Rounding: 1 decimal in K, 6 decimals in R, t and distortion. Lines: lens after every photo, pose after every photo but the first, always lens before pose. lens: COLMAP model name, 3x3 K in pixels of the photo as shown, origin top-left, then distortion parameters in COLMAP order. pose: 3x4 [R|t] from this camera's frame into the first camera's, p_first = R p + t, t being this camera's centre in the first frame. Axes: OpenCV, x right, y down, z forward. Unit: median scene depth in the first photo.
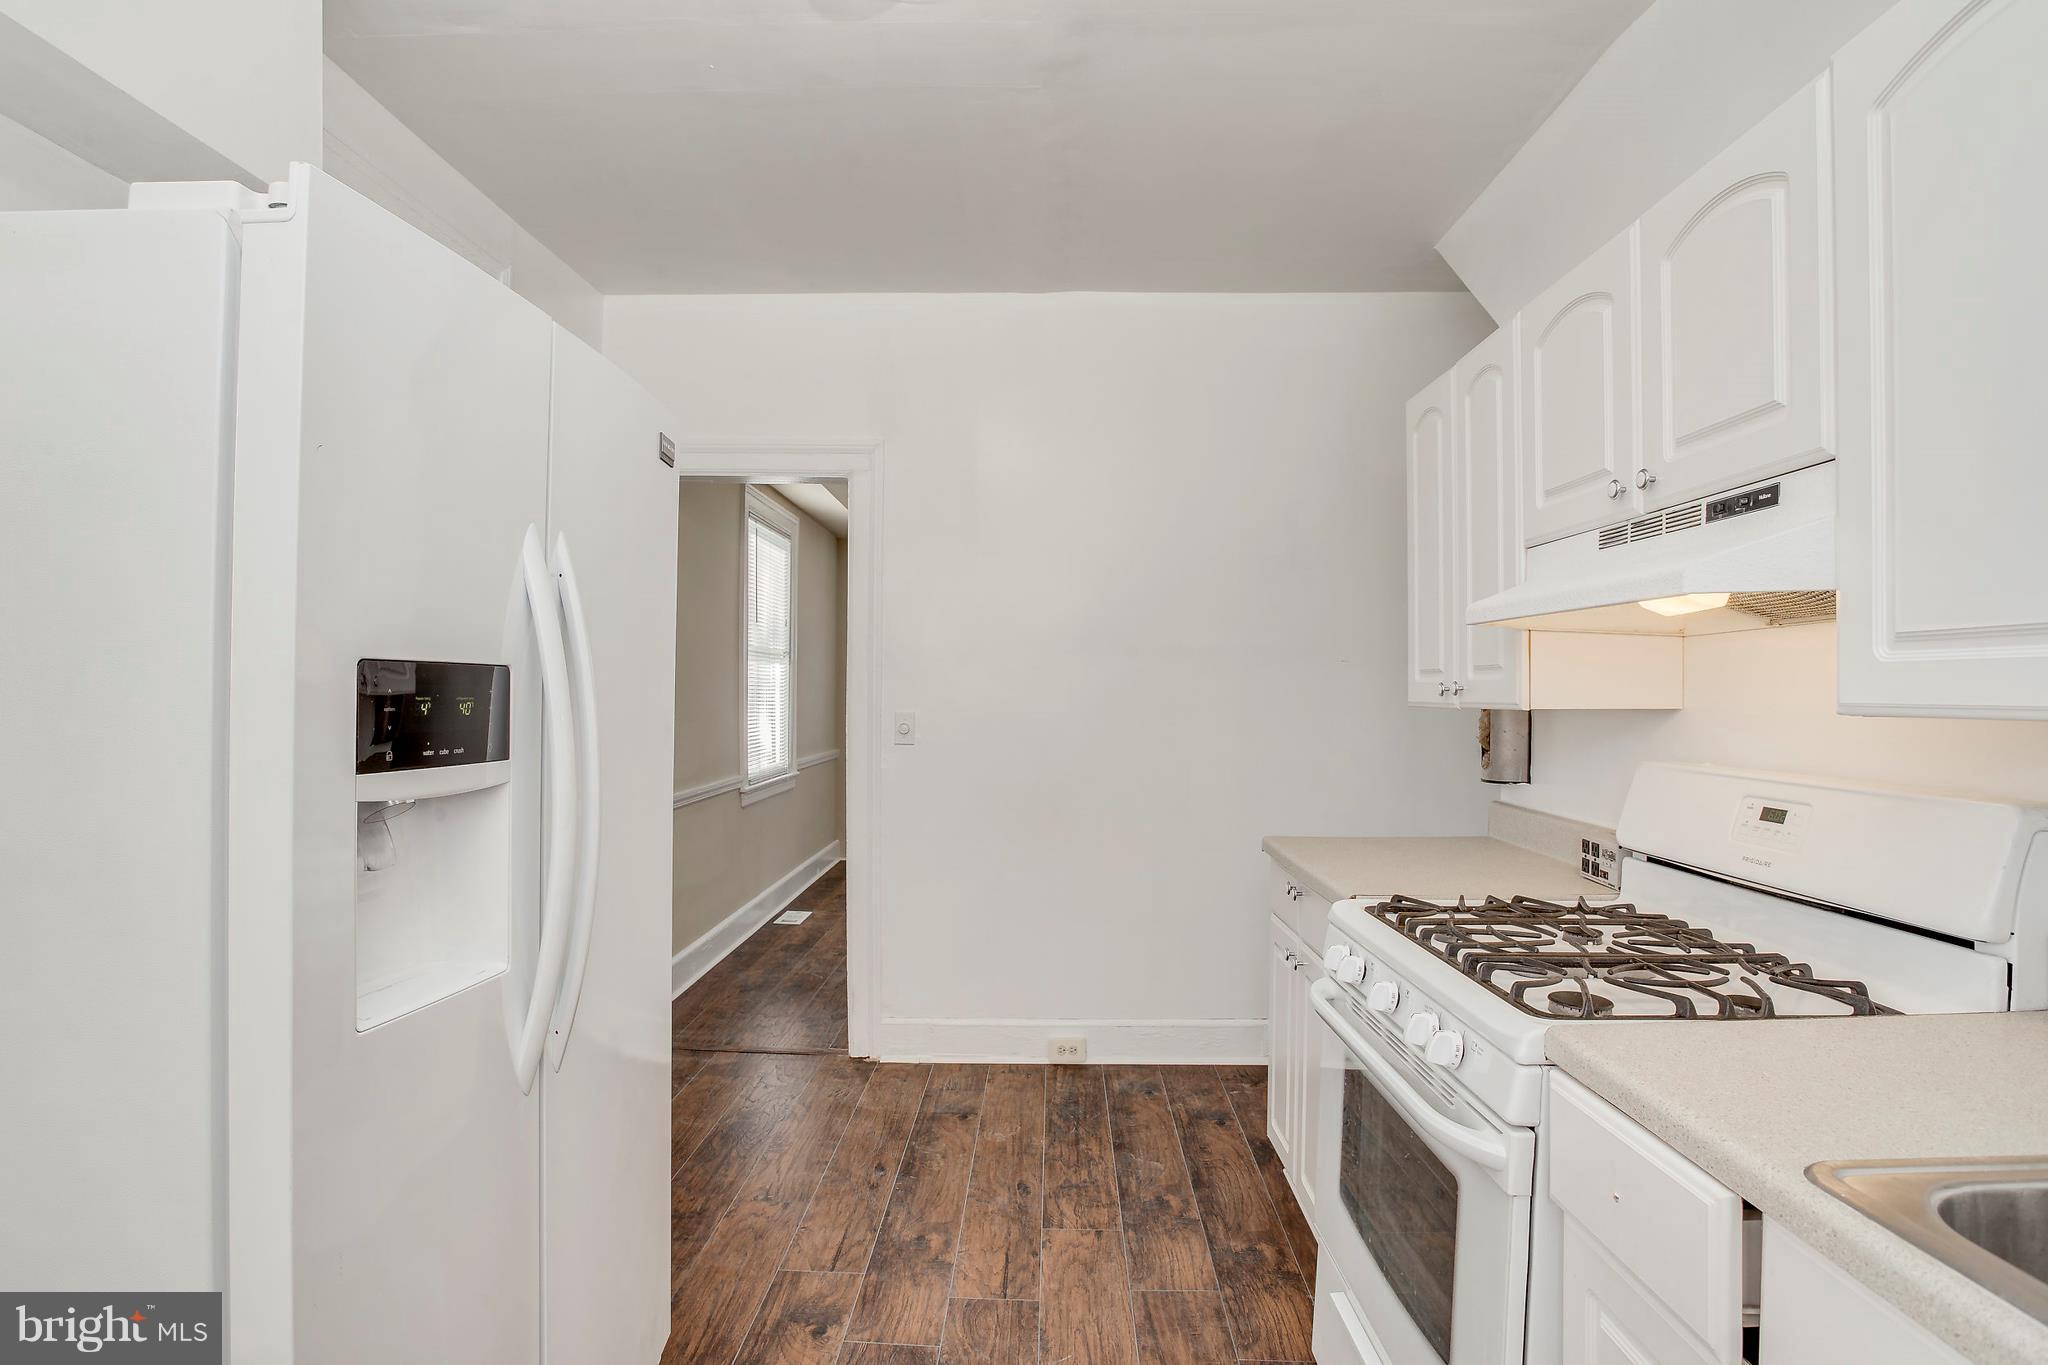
lens RADIAL K [[1020.6, 0, 1038.7], [0, 1020.6, 688.3], [0, 0, 1]] dist [-0.051680, 0.013106]
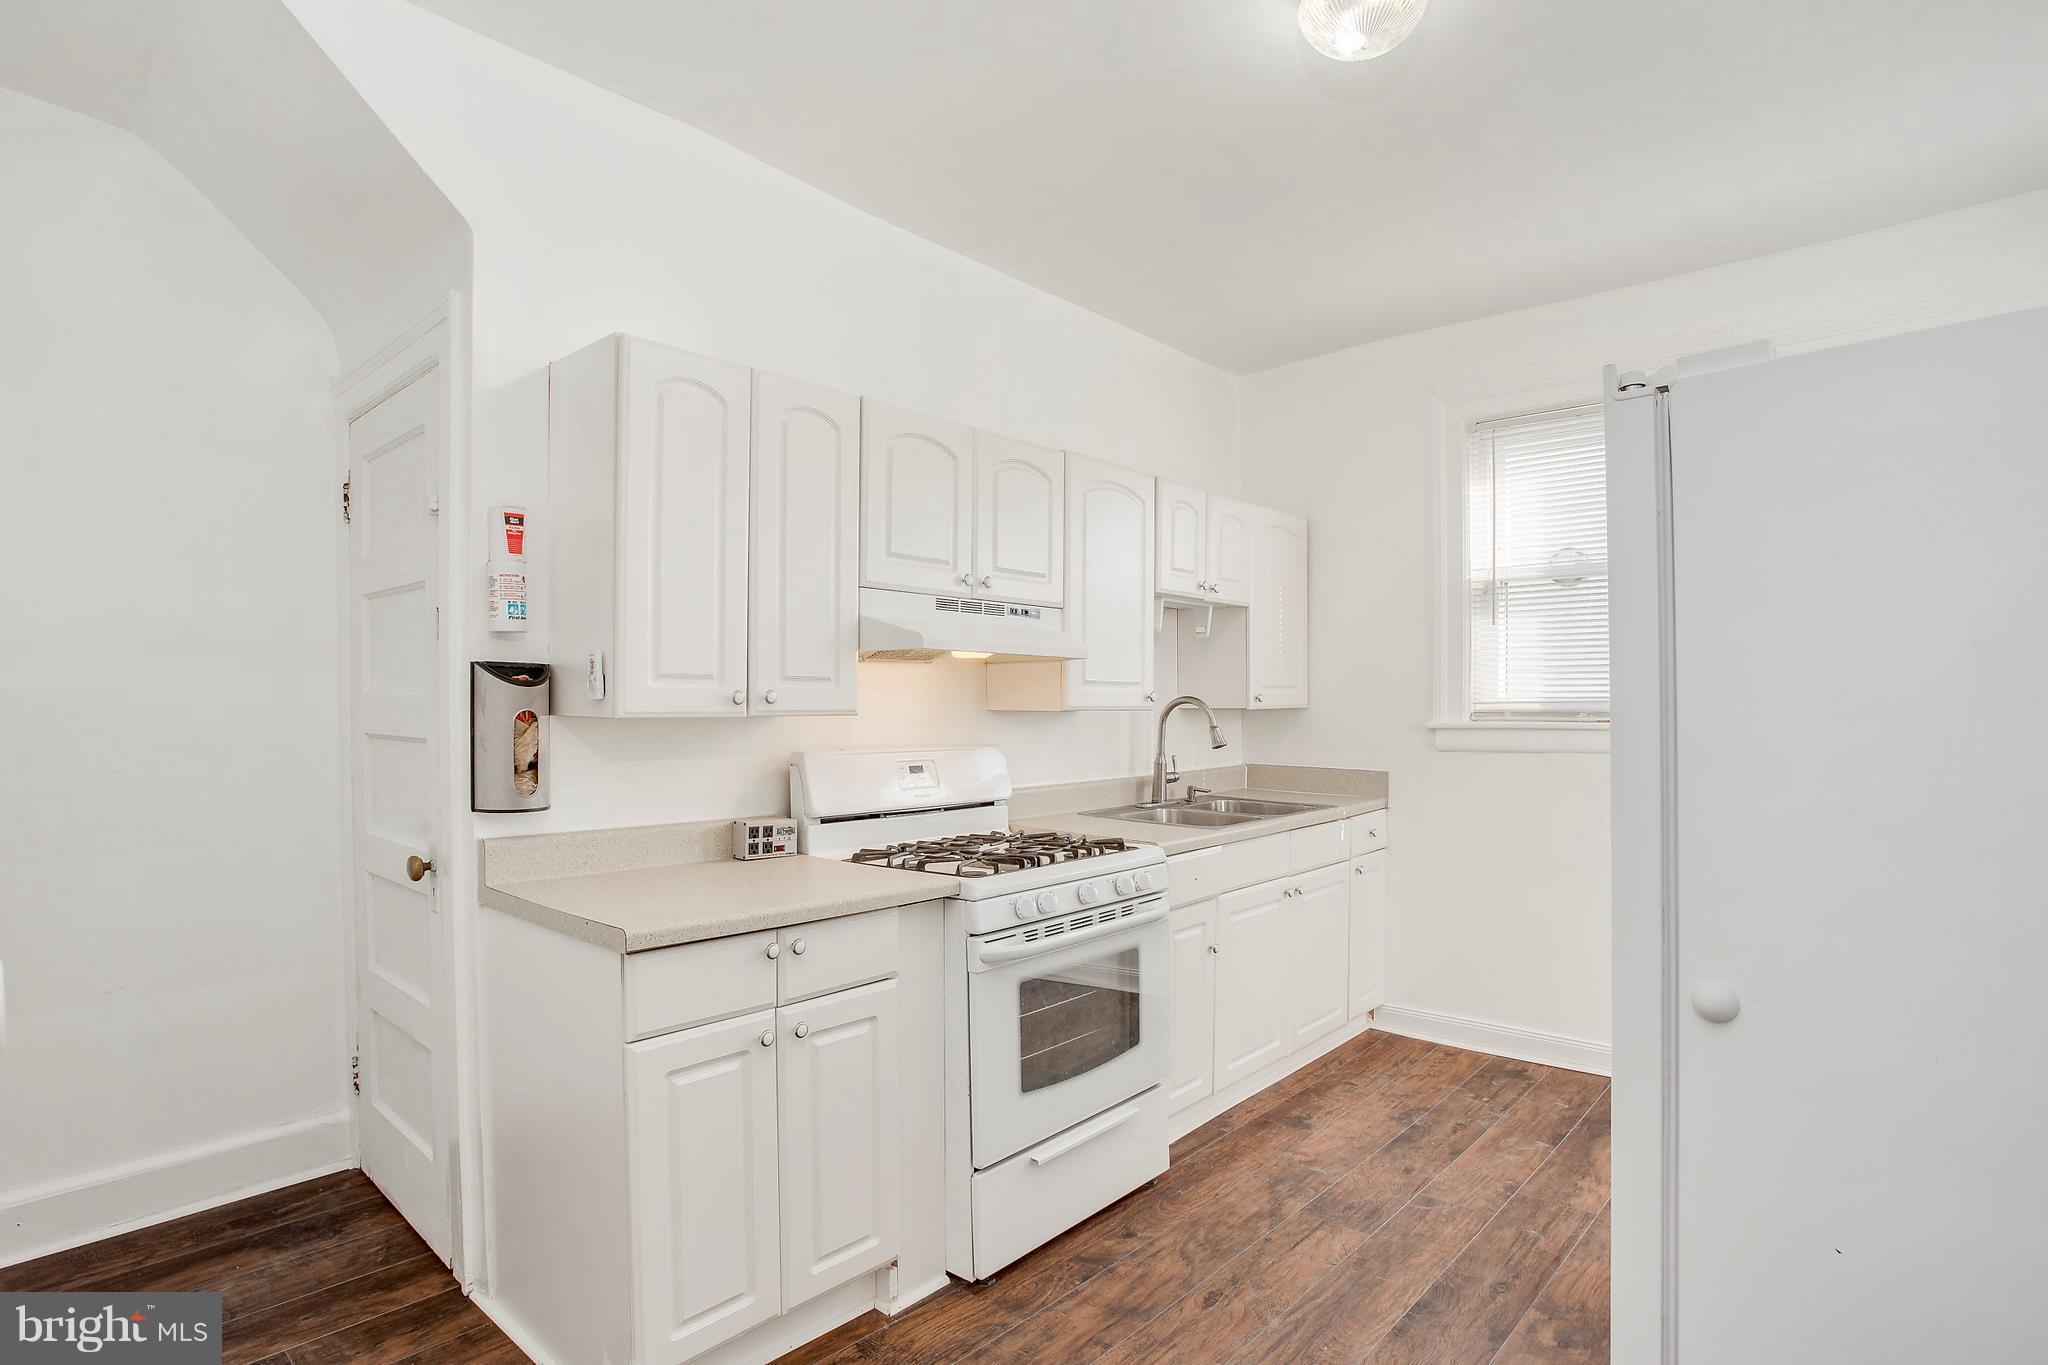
lens RADIAL K [[1020.6, 0, 1031.1], [0, 1020.6, 696.7], [0, 0, 1]] dist [-0.051680, 0.013106]
pose [[-0.740747, -0.002178, 0.671781, -0.506735], [-0.007928, 0.999953, -0.005500, 0.003149], [-0.671738, -0.009400, -0.740730, 1.718229]]
